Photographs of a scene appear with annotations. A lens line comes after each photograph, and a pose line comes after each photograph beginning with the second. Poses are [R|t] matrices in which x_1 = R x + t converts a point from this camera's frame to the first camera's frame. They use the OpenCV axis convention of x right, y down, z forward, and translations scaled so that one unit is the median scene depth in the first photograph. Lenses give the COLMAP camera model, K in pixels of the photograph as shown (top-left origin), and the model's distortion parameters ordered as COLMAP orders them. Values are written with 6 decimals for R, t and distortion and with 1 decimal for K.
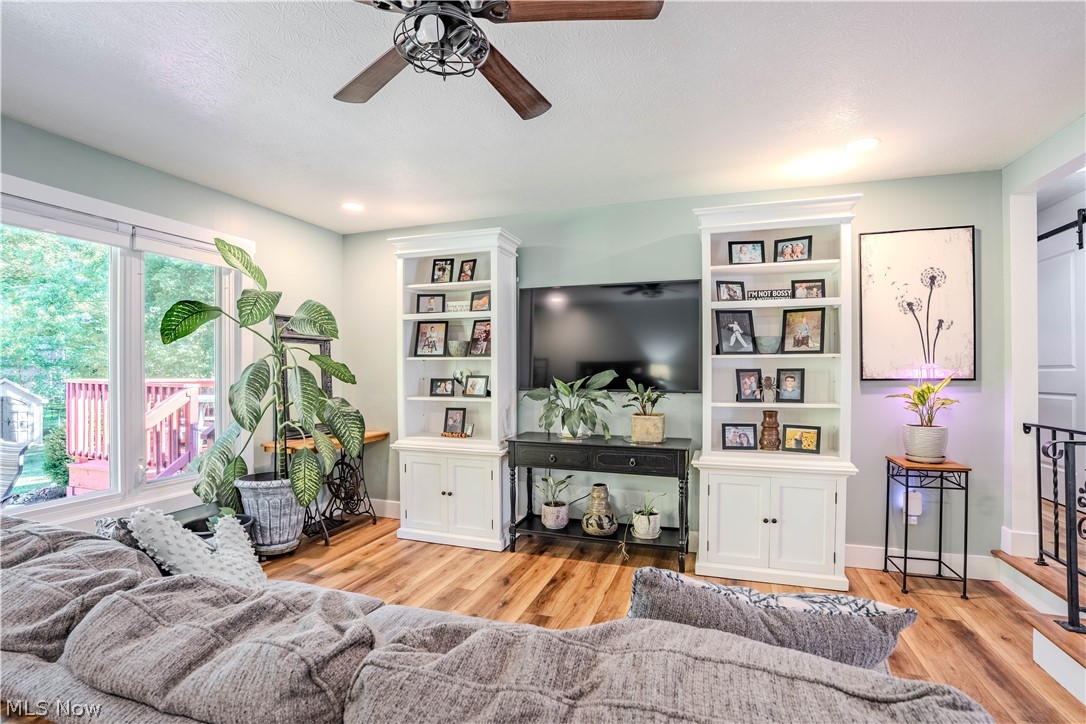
lens RADIAL K [[523.5, 0, 539.4], [0, 523.5, 376.1], [0, 0, 1]] dist [-0.067746, 0.030375]
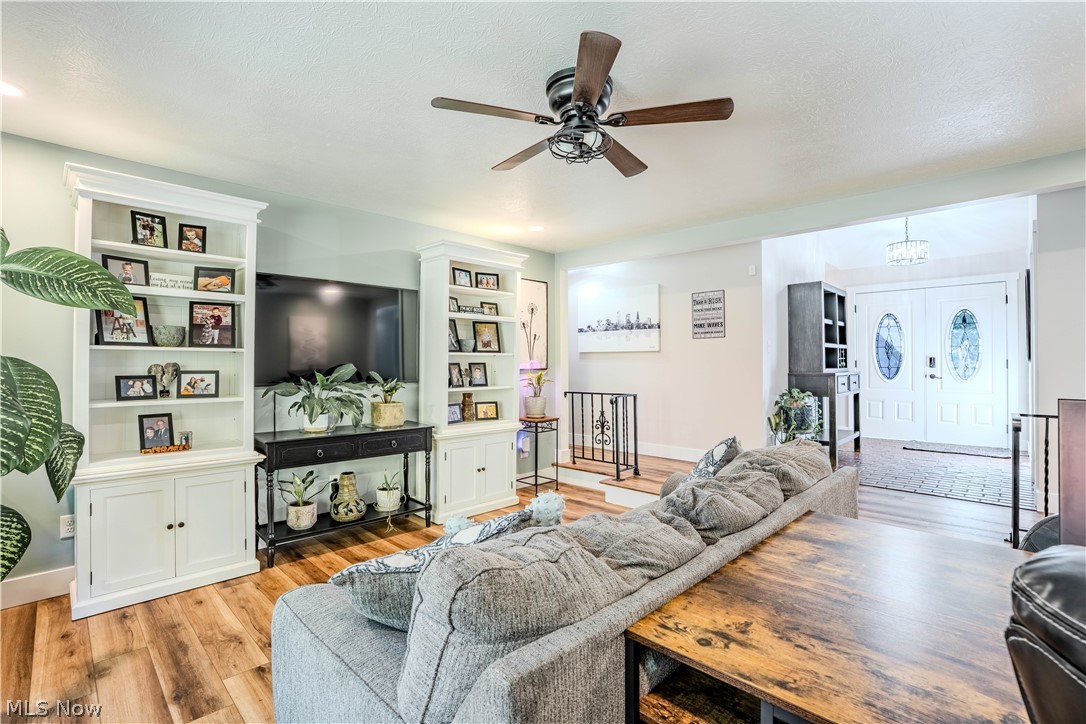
lens RADIAL K [[503.6, 0, 544.7], [0, 503.6, 368.4], [0, 0, 1]] dist [-0.071686, 0.027345]
pose [[0.419325, -0.008149, 0.907799, -0.633905], [0.010364, 0.999938, 0.004189, -0.002543], [-0.907777, 0.007652, 0.419384, 0.221805]]
